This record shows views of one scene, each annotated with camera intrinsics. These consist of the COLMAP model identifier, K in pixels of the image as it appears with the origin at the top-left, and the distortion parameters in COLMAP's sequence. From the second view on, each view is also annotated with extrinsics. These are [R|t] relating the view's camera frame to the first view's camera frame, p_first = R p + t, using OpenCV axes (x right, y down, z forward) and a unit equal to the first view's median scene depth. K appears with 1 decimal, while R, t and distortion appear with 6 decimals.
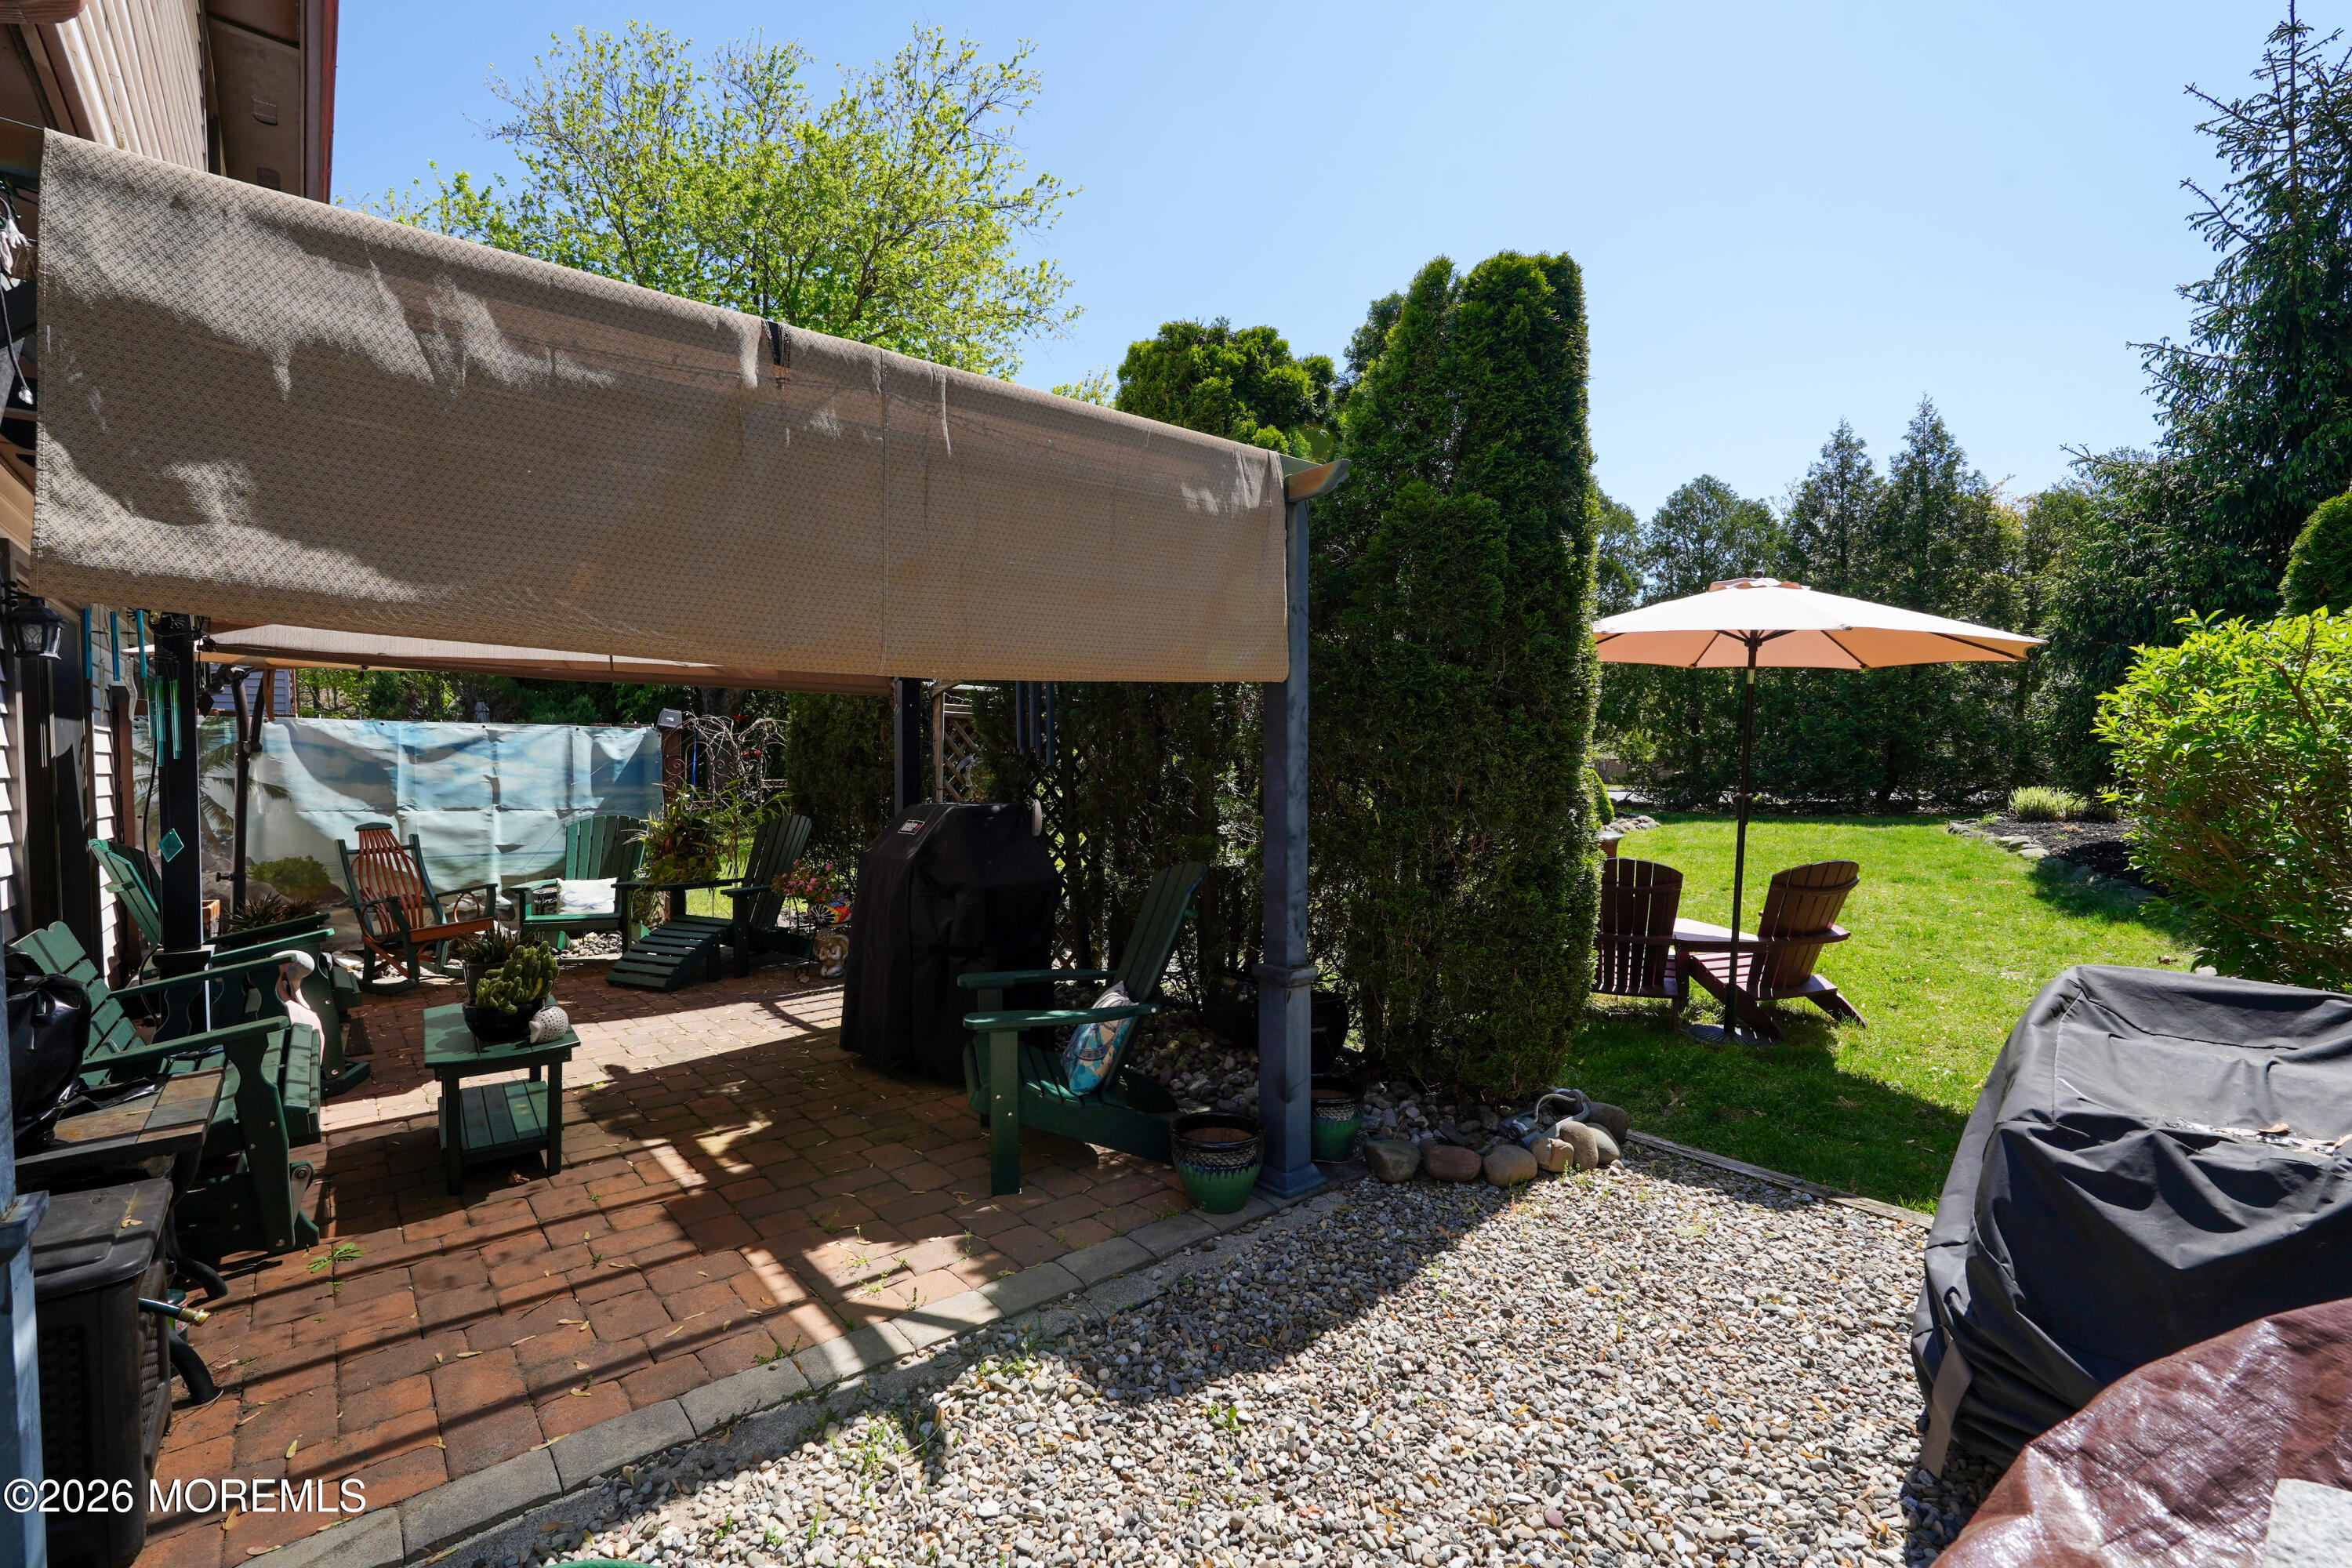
lens RADIAL K [[1052.1, 0, 1181.4], [0, 1052.1, 786.5], [0, 0, 1]] dist [-0.020726, 0.012082]
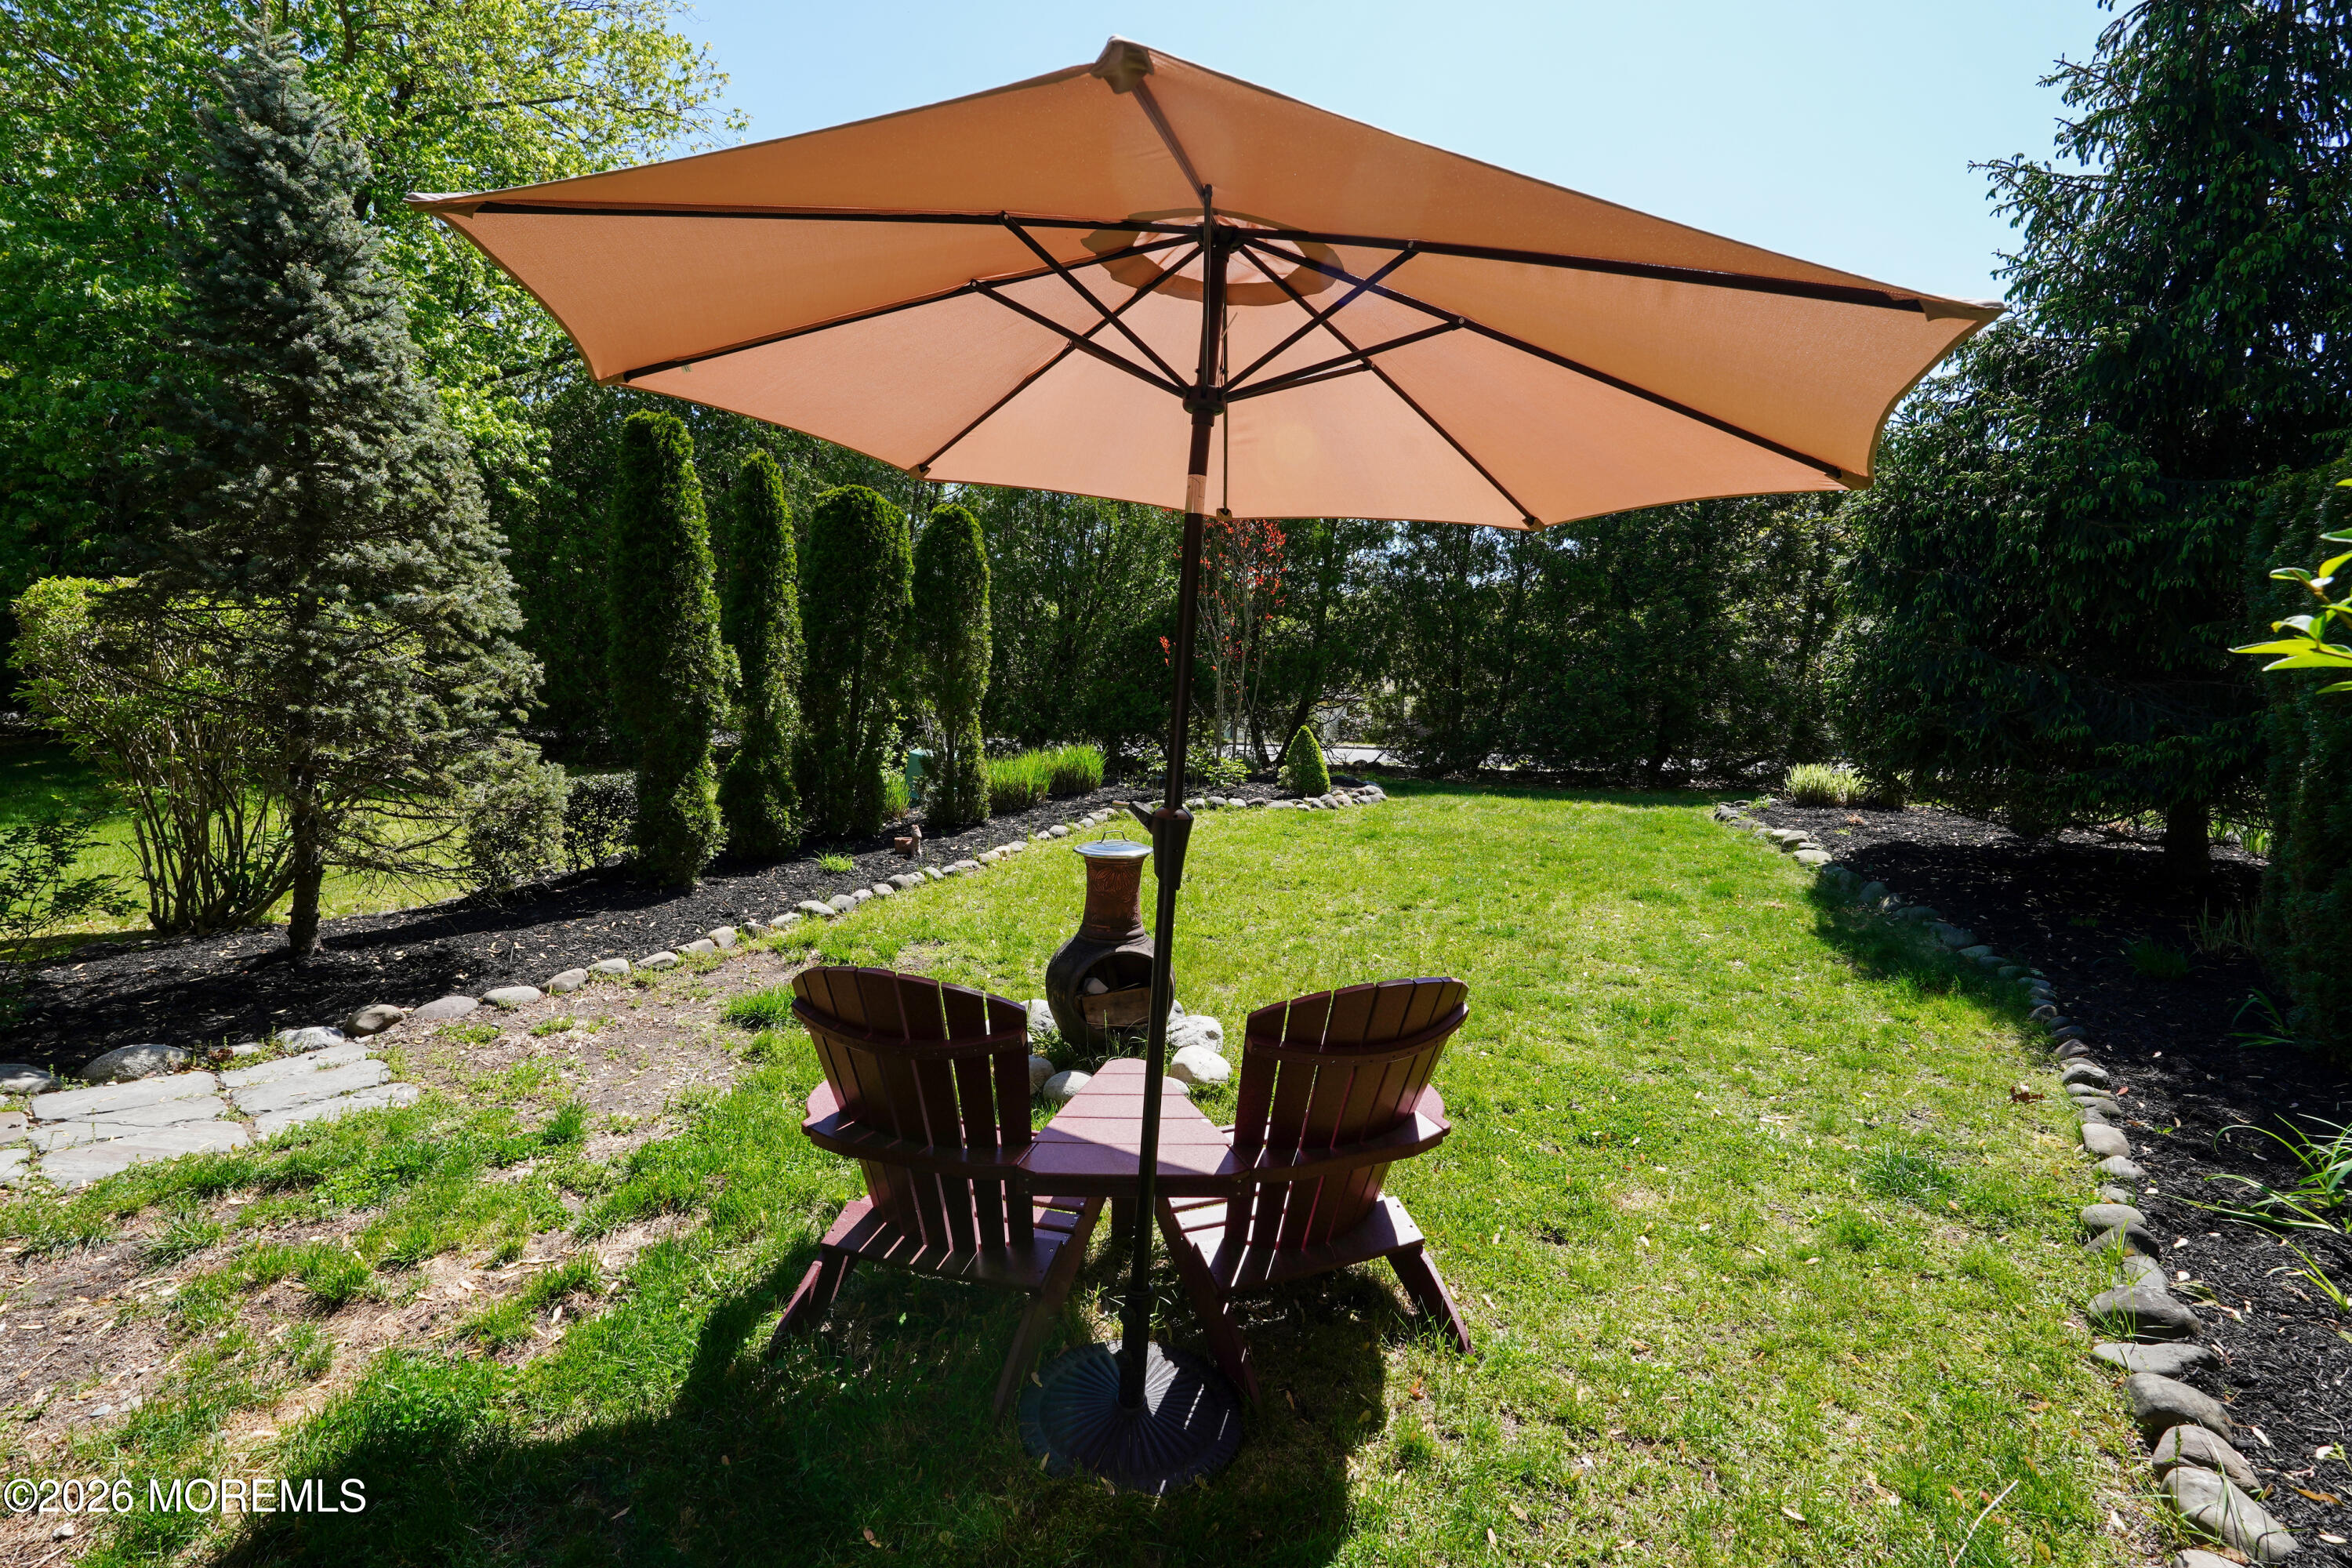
lens RADIAL K [[1052.1, 0, 1181.4], [0, 1052.1, 786.5], [0, 0, 1]] dist [-0.020726, 0.012082]
pose [[0.988273, 0.022498, 0.151030, 0.257137], [-0.030448, 0.998258, 0.050531, -0.010617], [-0.149630, -0.054537, 0.987237, 0.332417]]
